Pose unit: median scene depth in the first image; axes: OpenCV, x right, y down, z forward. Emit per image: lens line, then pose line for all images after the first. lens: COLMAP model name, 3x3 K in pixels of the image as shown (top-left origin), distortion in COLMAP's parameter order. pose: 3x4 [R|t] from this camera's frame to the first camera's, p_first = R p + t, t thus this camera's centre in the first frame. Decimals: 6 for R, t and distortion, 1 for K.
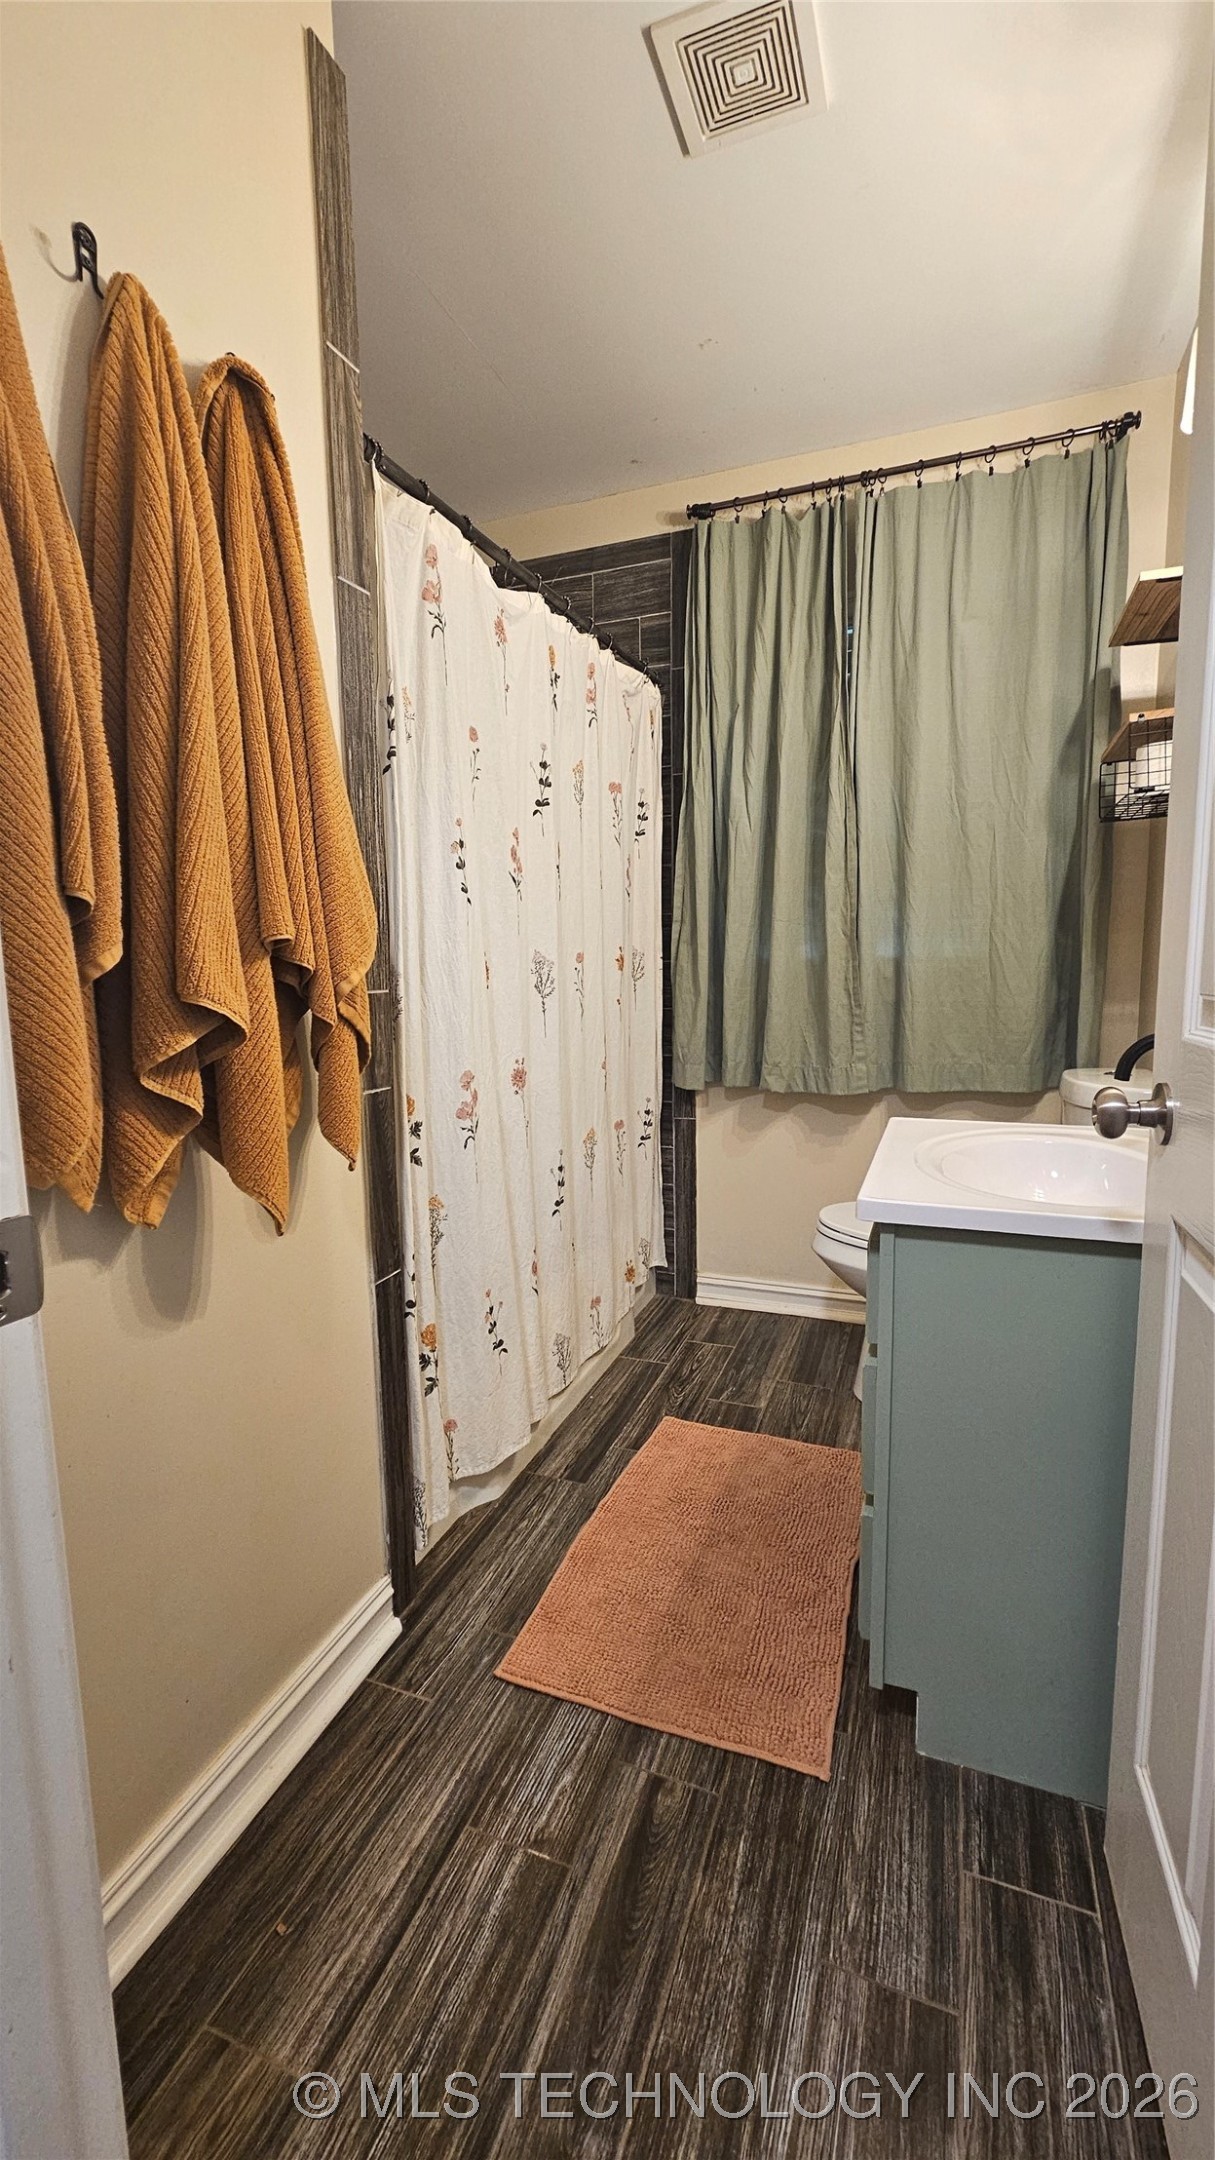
lens RADIAL K [[889.8, 0, 611.9], [0, 889.8, 1074.7], [0, 0, 1]] dist [-0.002659, 0.000399]
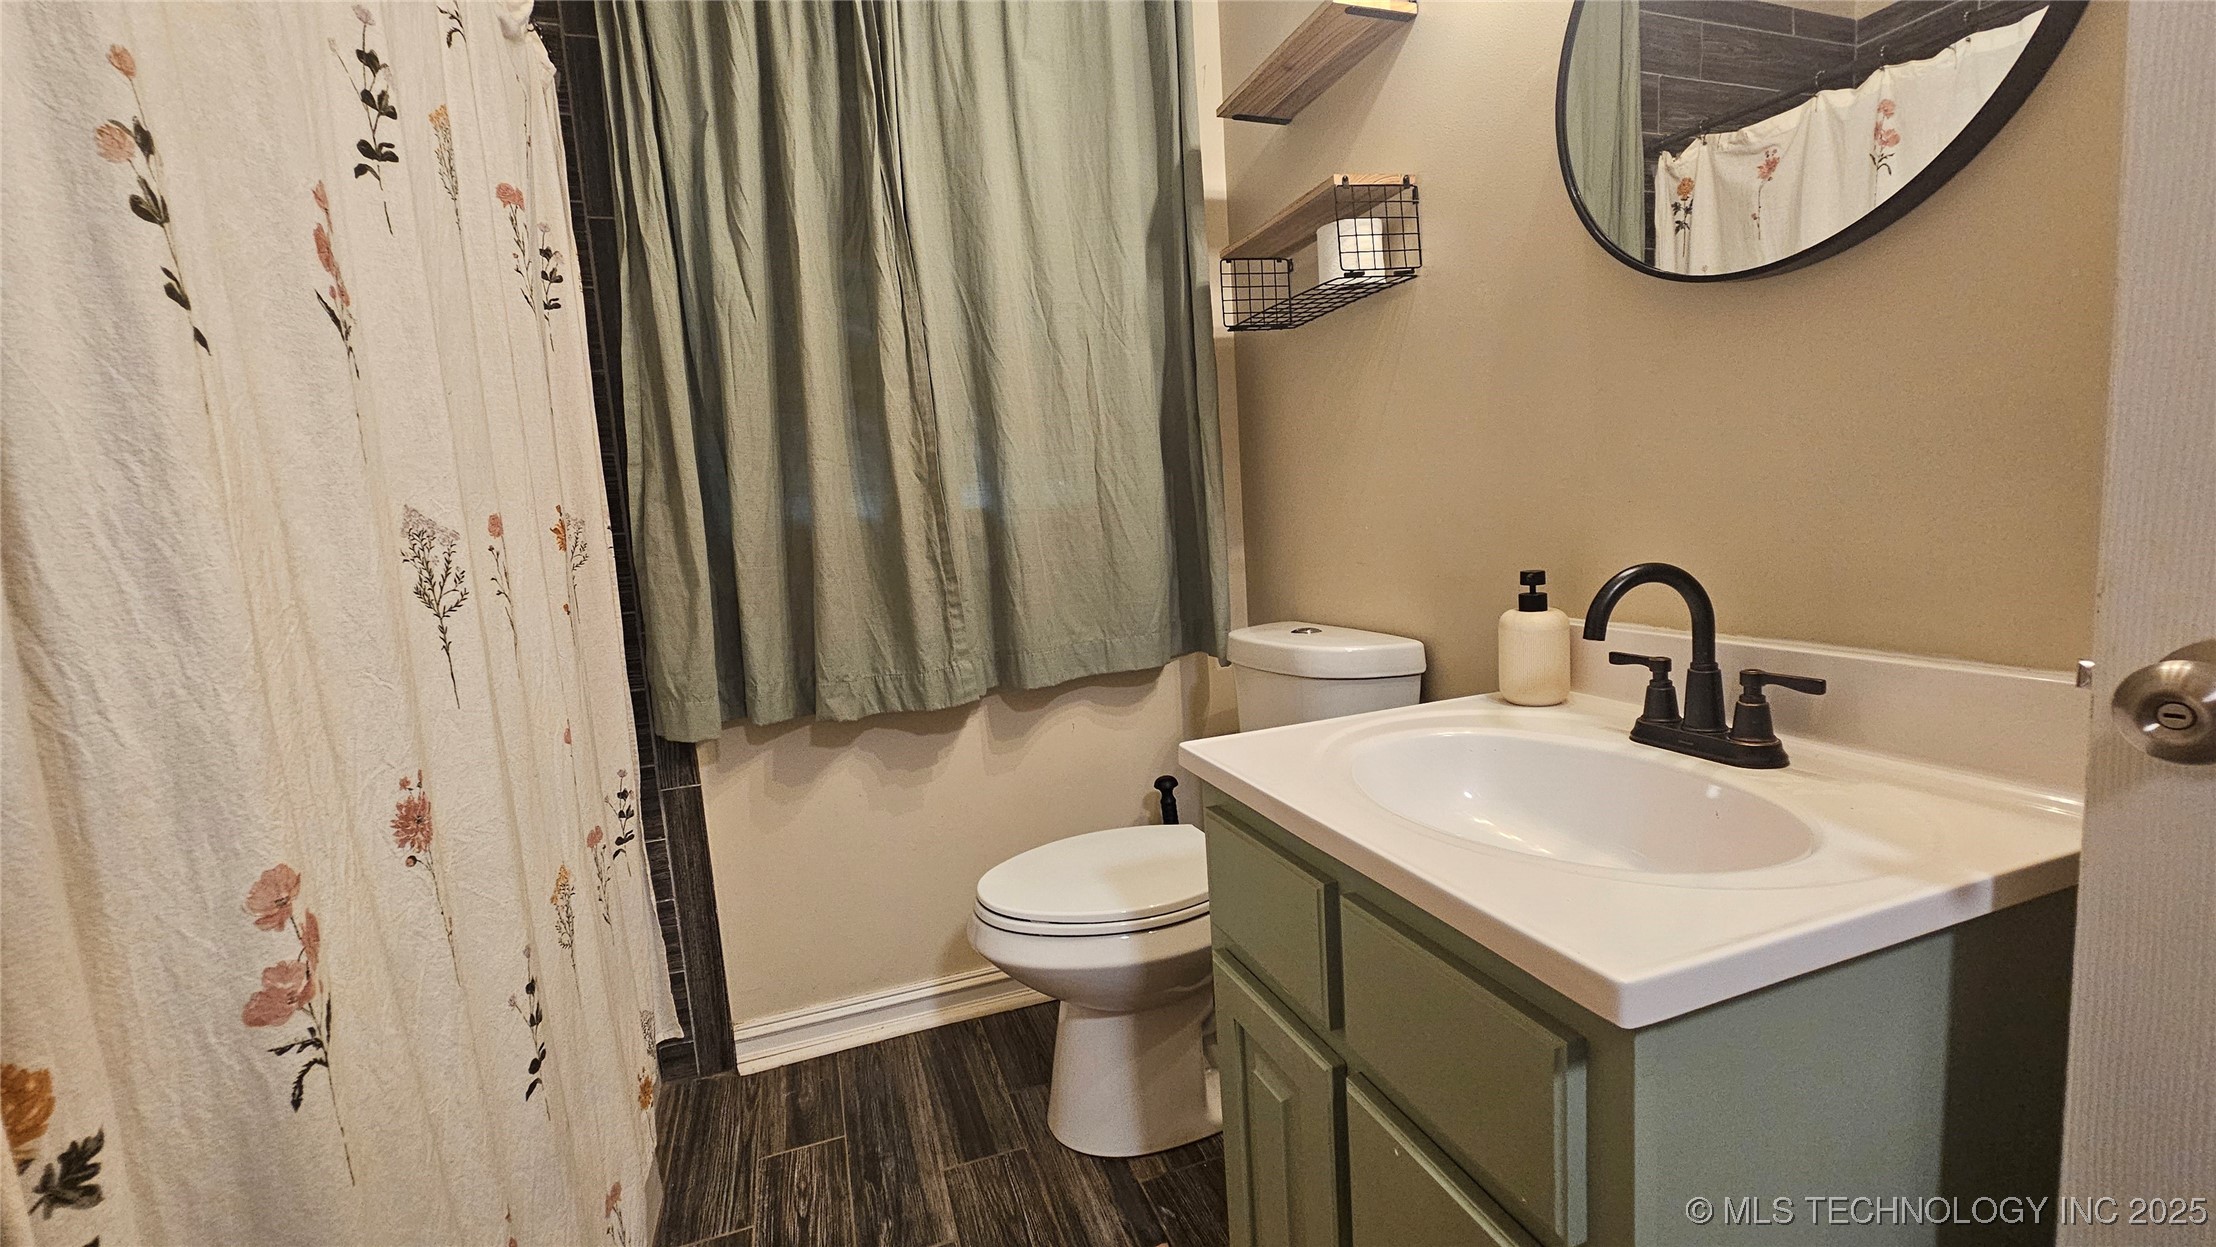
lens RADIAL K [[912.8, 0, 1108.0], [0, 912.8, 623.5], [0, 0, 1]] dist [-0.002659, 0.000399]
pose [[0.768539, -0.115586, 0.629276, -0.084168], [0.136479, 0.990525, 0.015257, -0.036513], [-0.625077, 0.074157, 0.777032, 0.364739]]
